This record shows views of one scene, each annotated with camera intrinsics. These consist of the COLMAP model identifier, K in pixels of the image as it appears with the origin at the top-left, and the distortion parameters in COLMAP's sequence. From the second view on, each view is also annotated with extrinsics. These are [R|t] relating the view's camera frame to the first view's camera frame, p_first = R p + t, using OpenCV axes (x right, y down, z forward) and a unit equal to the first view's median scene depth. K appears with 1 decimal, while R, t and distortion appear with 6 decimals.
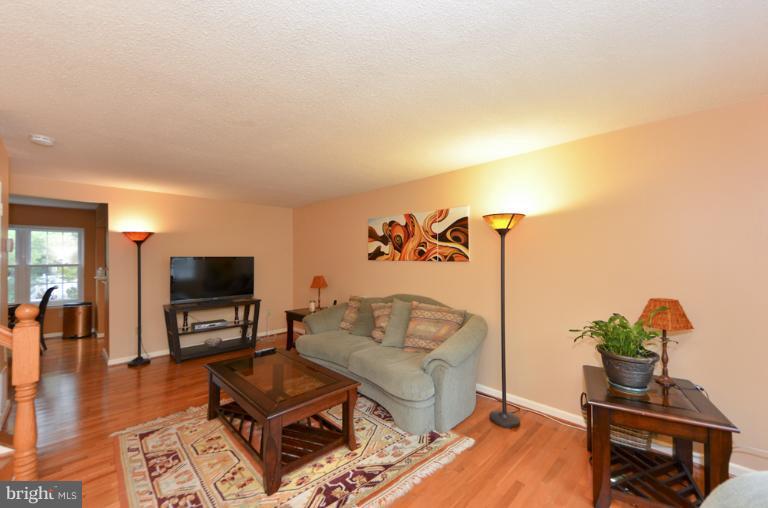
lens RADIAL K [[312.2, 0, 390.4], [0, 312.2, 257.5], [0, 0, 1]] dist [0.083477, -0.029805]
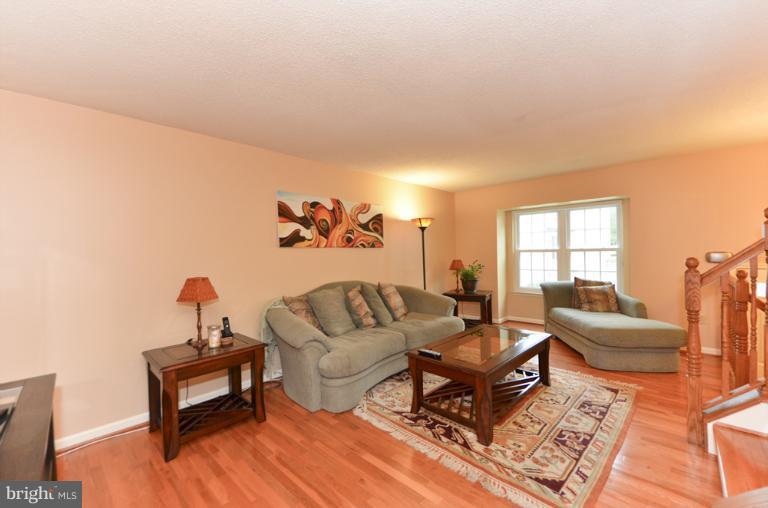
lens RADIAL K [[313.3, 0, 388.2], [0, 313.3, 250.0], [0, 0, 1]] dist [0.083148, -0.040642]
pose [[-0.037918, 0.014148, 0.999181, -0.972418], [0.024247, 0.999618, -0.013234, 0.036979], [-0.998987, 0.023725, -0.038246, 0.929561]]
